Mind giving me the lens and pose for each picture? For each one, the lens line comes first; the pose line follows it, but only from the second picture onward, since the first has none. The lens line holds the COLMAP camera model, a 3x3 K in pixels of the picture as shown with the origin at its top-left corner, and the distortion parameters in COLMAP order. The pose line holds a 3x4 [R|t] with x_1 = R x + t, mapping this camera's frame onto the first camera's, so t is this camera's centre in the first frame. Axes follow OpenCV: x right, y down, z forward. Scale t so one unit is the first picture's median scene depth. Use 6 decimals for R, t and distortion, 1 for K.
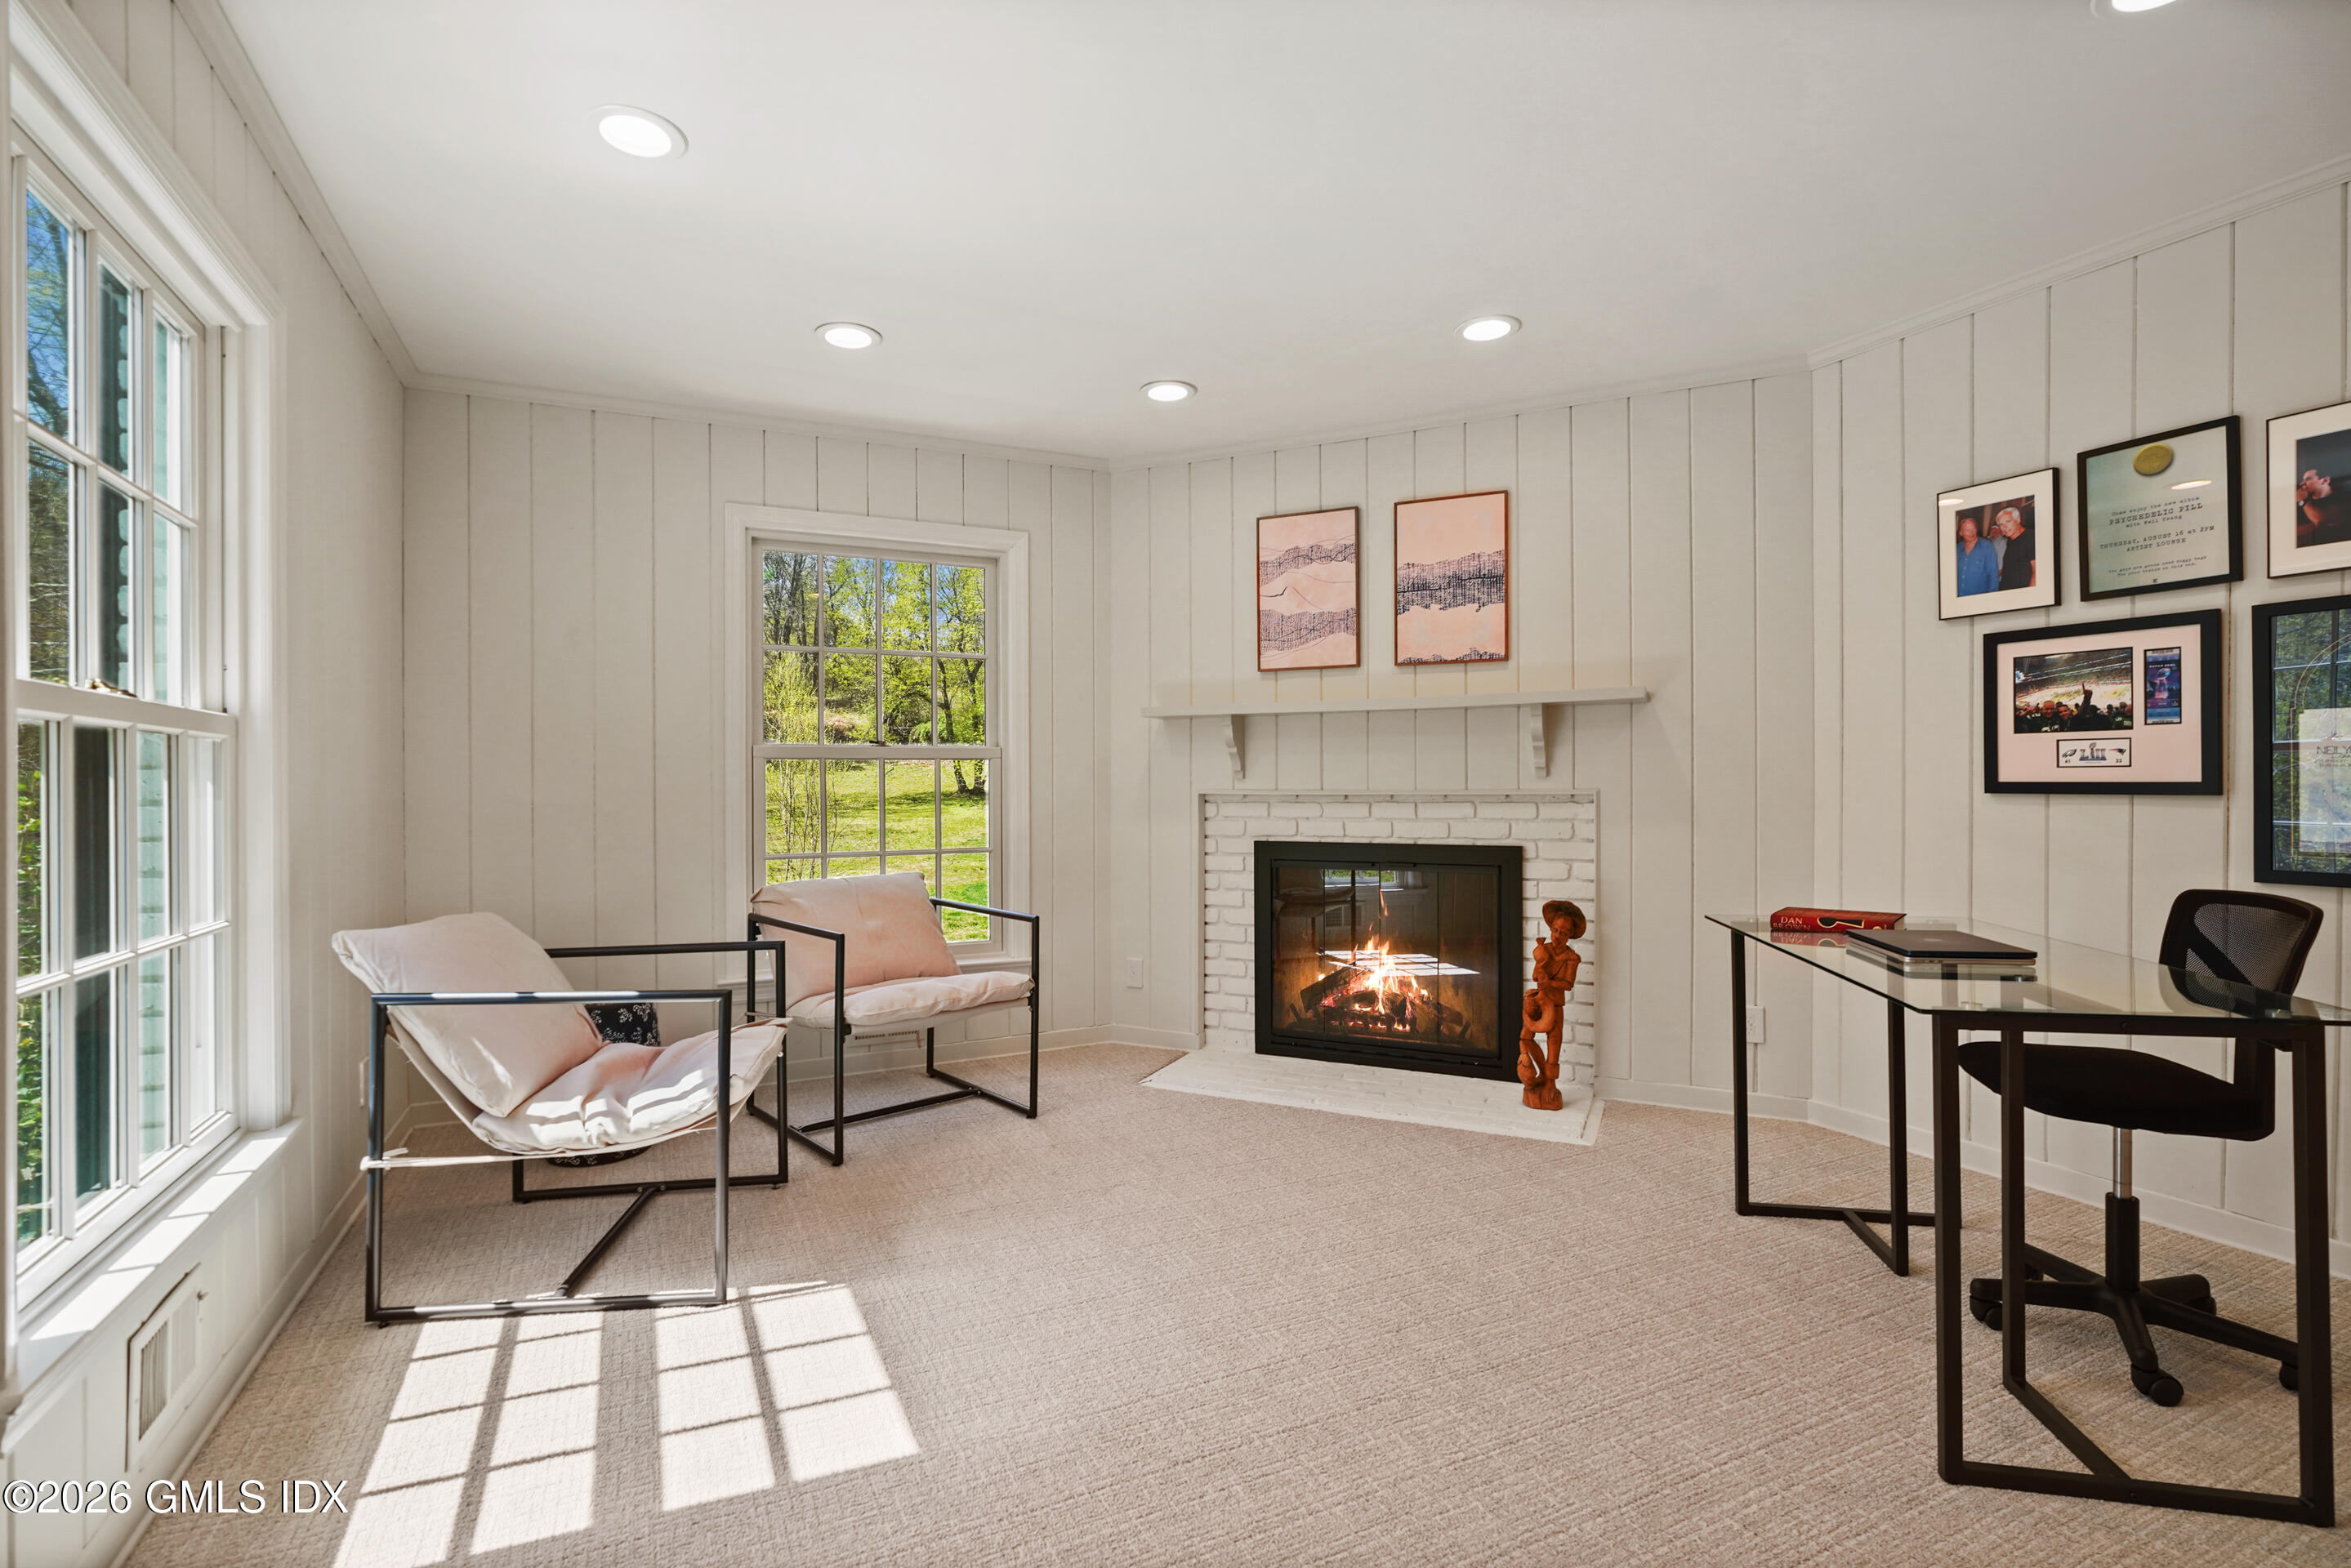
lens RADIAL K [[1087.2, 0, 1158.5], [0, 1087.2, 802.3], [0, 0, 1]] dist [-0.005814, 0.001090]
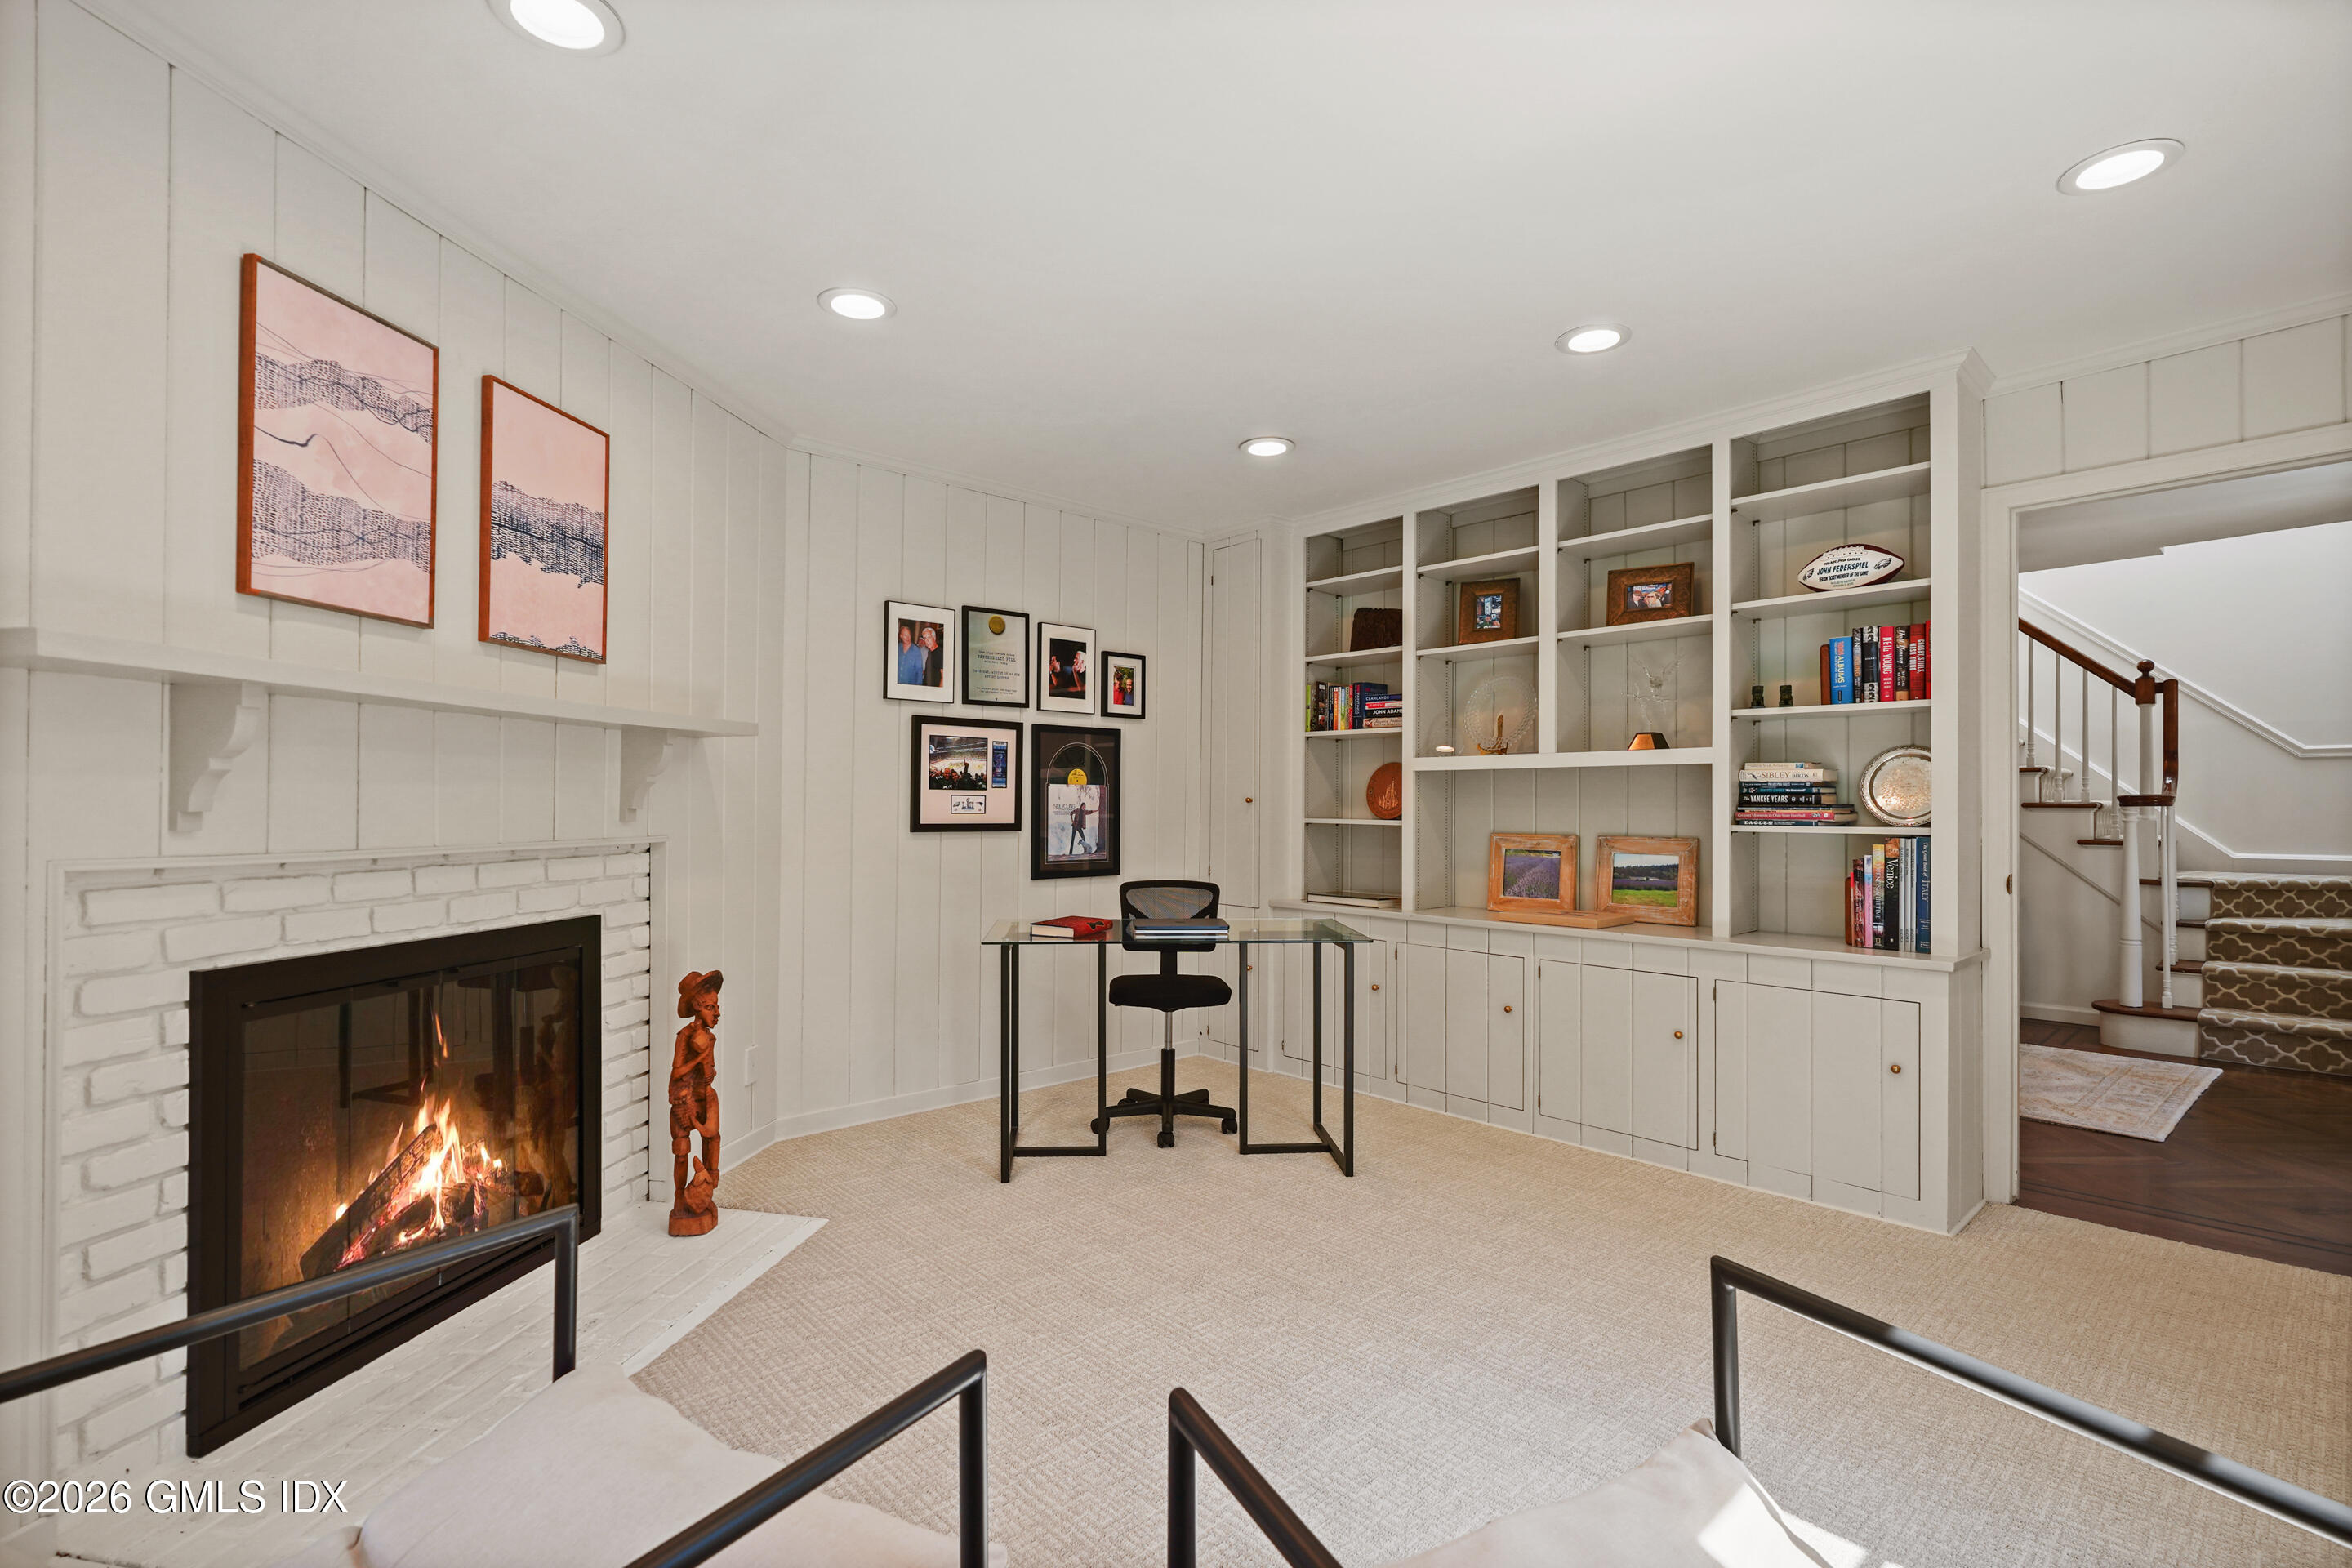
lens RADIAL K [[1087.8, 0, 1159.0], [0, 1087.8, 802.3], [0, 0, 1]] dist [-0.005814, 0.001090]
pose [[-0.274348, 0.006508, 0.961608, -0.630713], [0.013423, 0.999906, -0.002938, -0.037553], [-0.961537, 0.012101, -0.274410, 1.078282]]
